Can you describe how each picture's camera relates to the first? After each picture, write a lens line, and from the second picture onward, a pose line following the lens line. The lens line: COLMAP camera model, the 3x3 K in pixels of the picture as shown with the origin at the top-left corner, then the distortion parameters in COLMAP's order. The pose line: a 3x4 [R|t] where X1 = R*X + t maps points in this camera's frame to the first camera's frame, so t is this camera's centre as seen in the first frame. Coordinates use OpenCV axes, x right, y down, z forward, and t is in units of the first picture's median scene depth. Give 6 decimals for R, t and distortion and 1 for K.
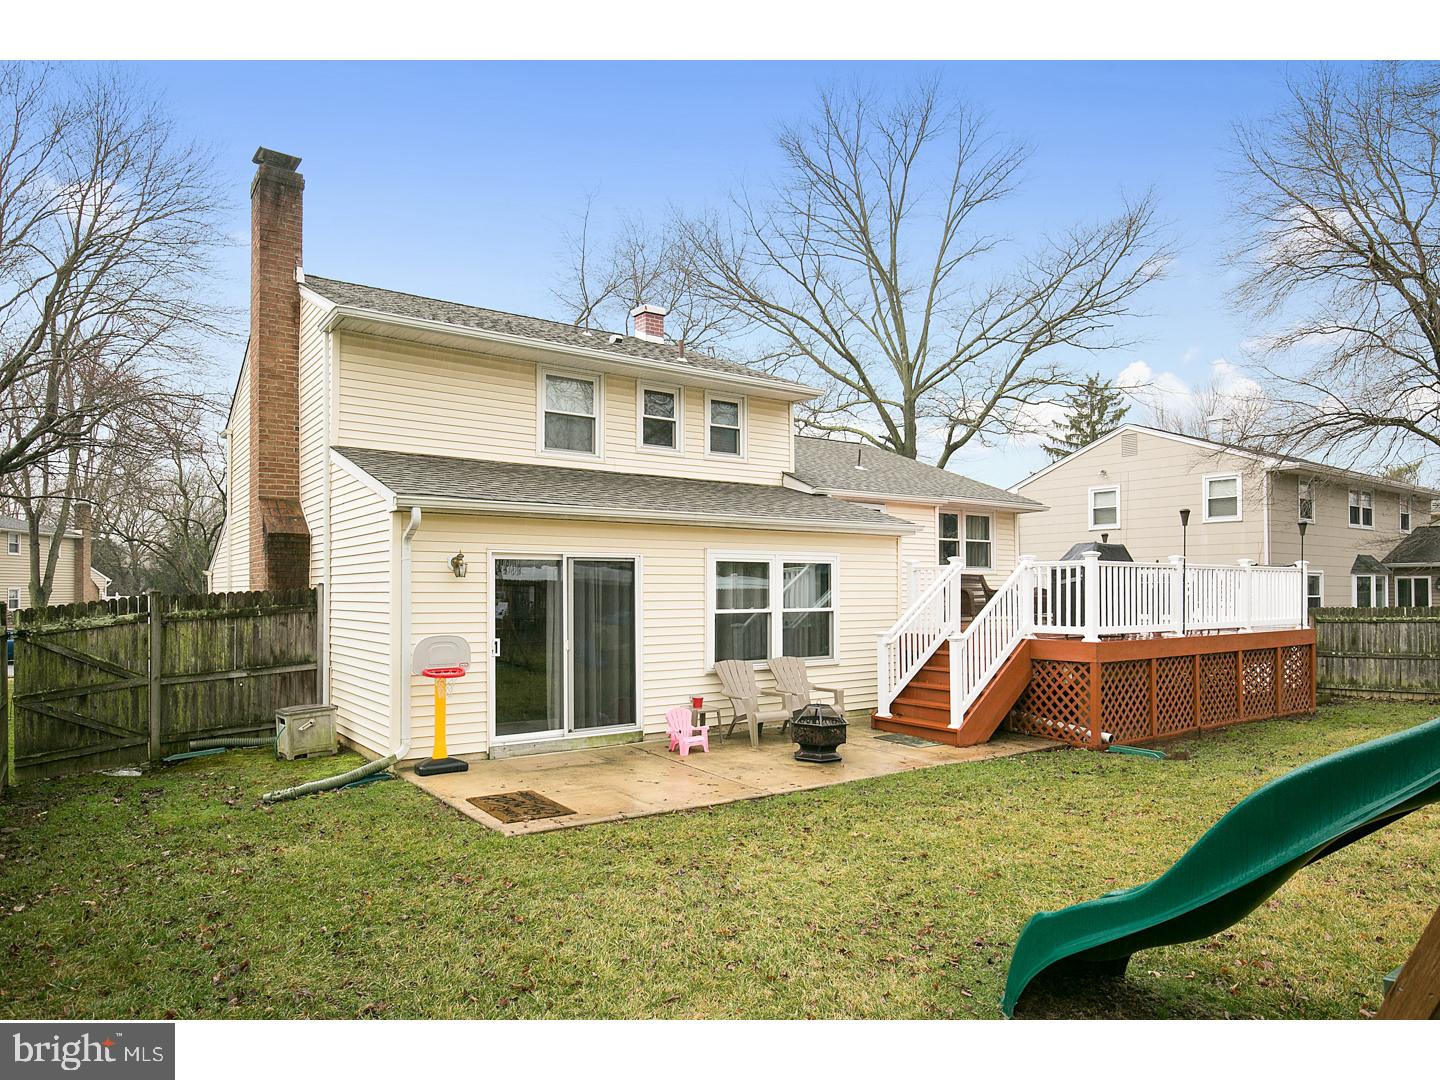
lens RADIAL K [[855.3, 0, 719.0], [0, 855.3, 539.5], [0, 0, 1]] dist [-0.000043, -0.000007]
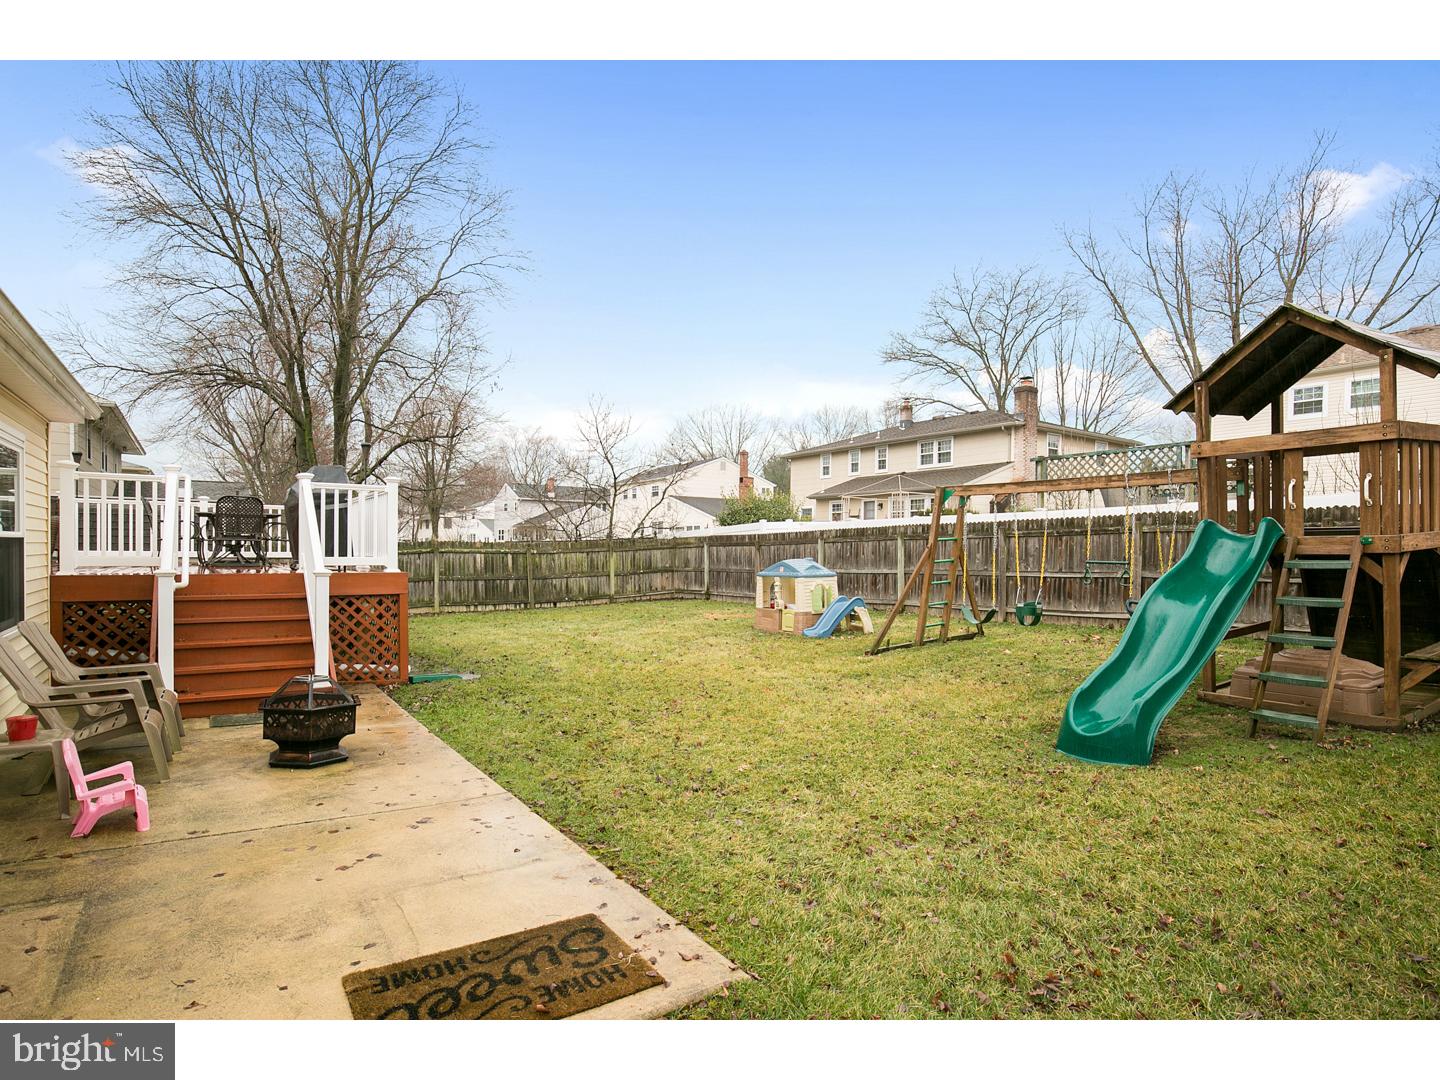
lens RADIAL K [[774.4, 0, 723.3], [0, 774.4, 544.7], [0, 0, 1]] dist [-0.001781, 0.000254]
pose [[0.081712, 0.003387, 0.996650, -0.383797], [-0.072651, 0.997354, 0.002568, 0.060395], [-0.994004, -0.072618, 0.081742, 0.567349]]
